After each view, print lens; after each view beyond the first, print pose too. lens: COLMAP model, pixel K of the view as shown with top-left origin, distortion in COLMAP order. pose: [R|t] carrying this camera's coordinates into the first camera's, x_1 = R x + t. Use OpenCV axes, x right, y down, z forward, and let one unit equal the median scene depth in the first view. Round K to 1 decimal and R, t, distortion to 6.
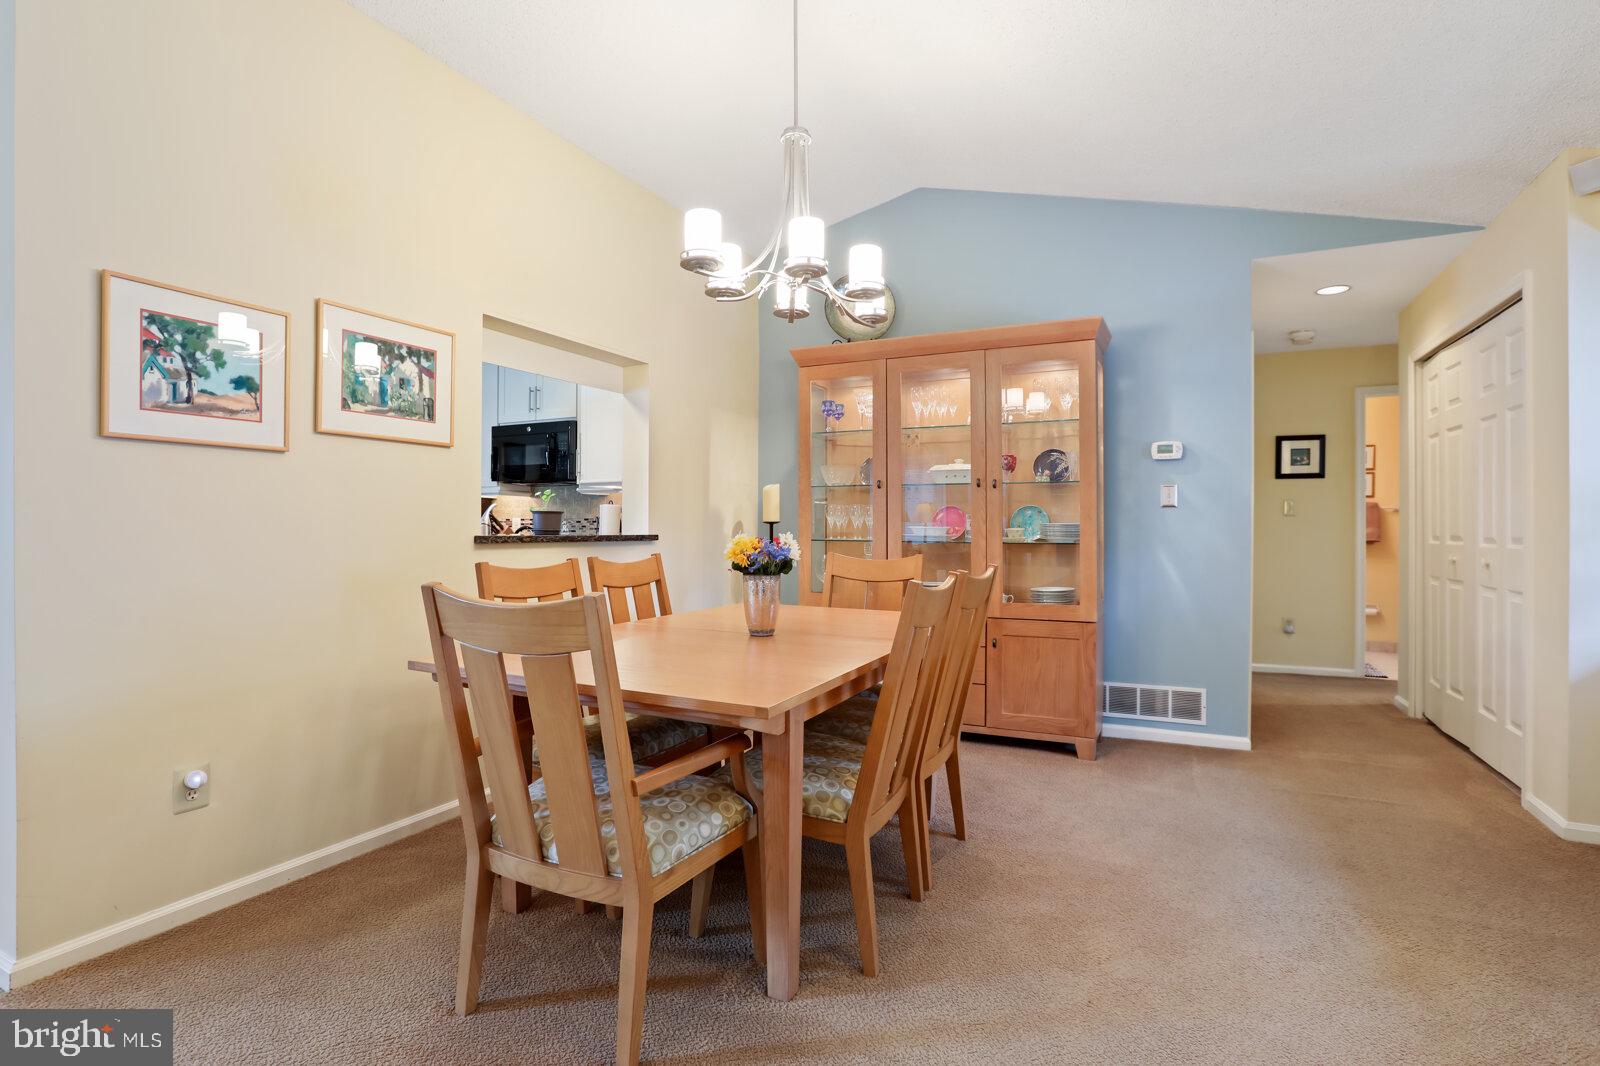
lens RADIAL K [[755.4, 0, 814.8], [0, 755.4, 532.5], [0, 0, 1]] dist [-0.029767, 0.007577]
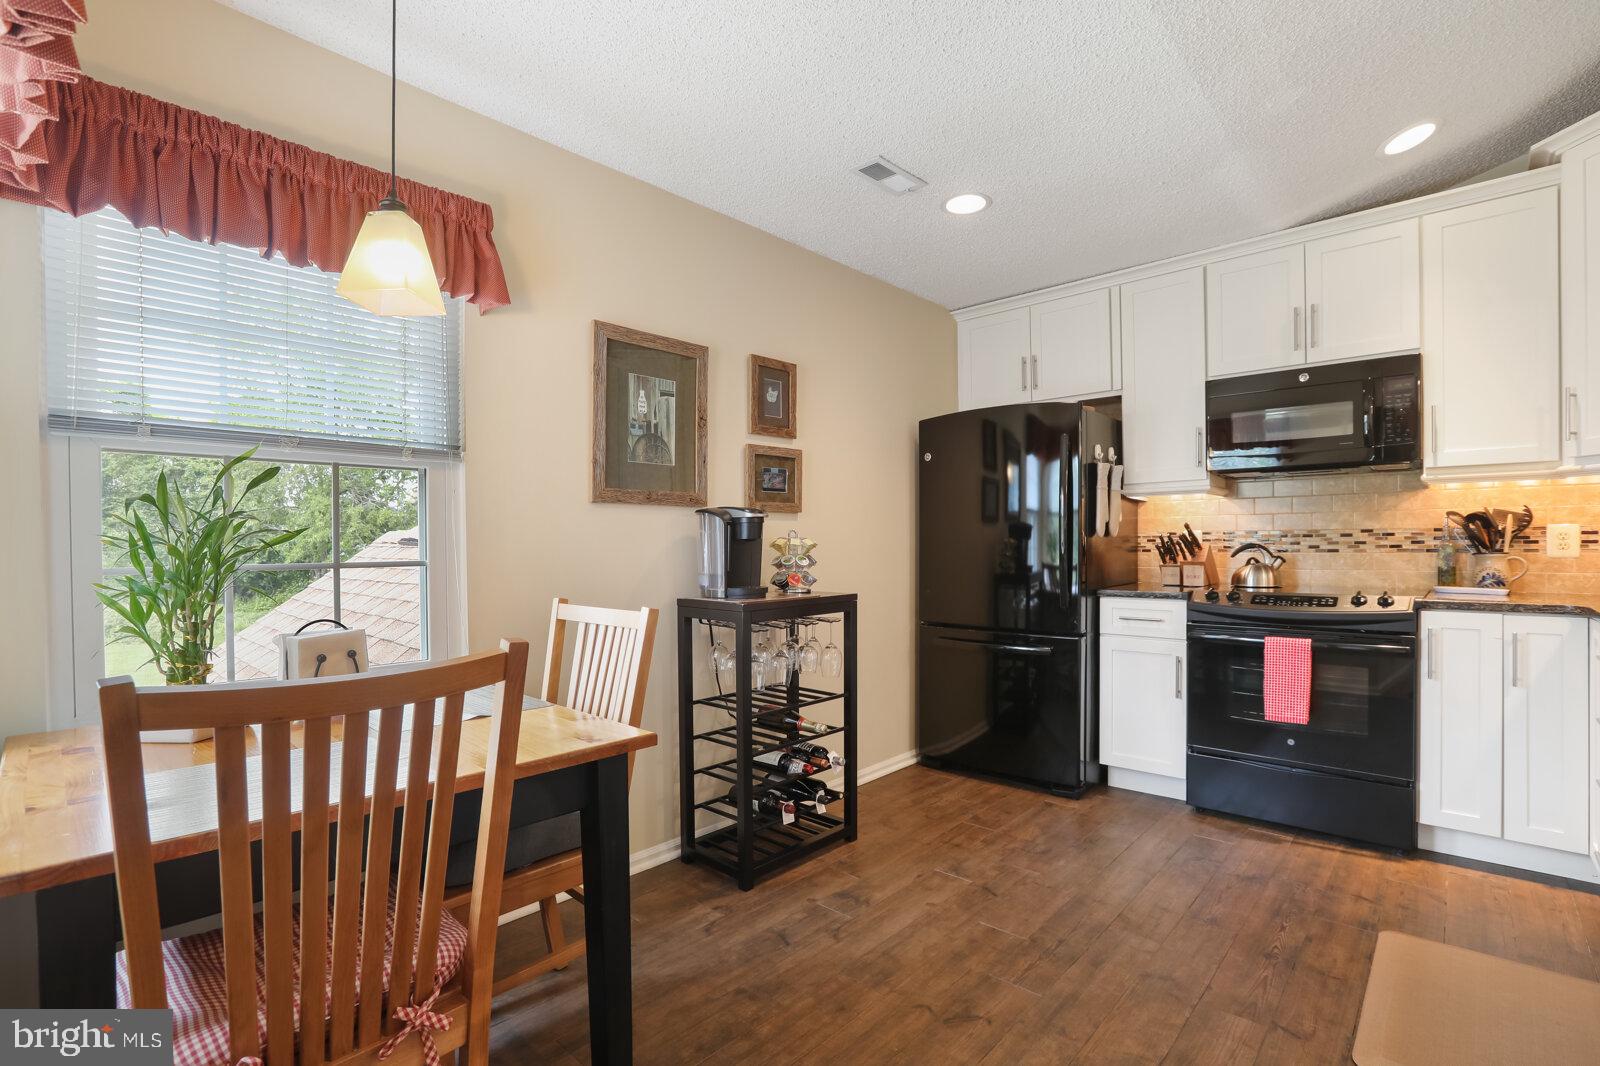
lens RADIAL K [[755.4, 0, 788.3], [0, 755.4, 561.6], [0, 0, 1]] dist [-0.029767, 0.007577]
pose [[0.957721, -0.004590, -0.287663, -0.821855], [0.009923, 0.999805, 0.017083, -0.011255], [0.287528, -0.019215, 0.957579, 0.447671]]
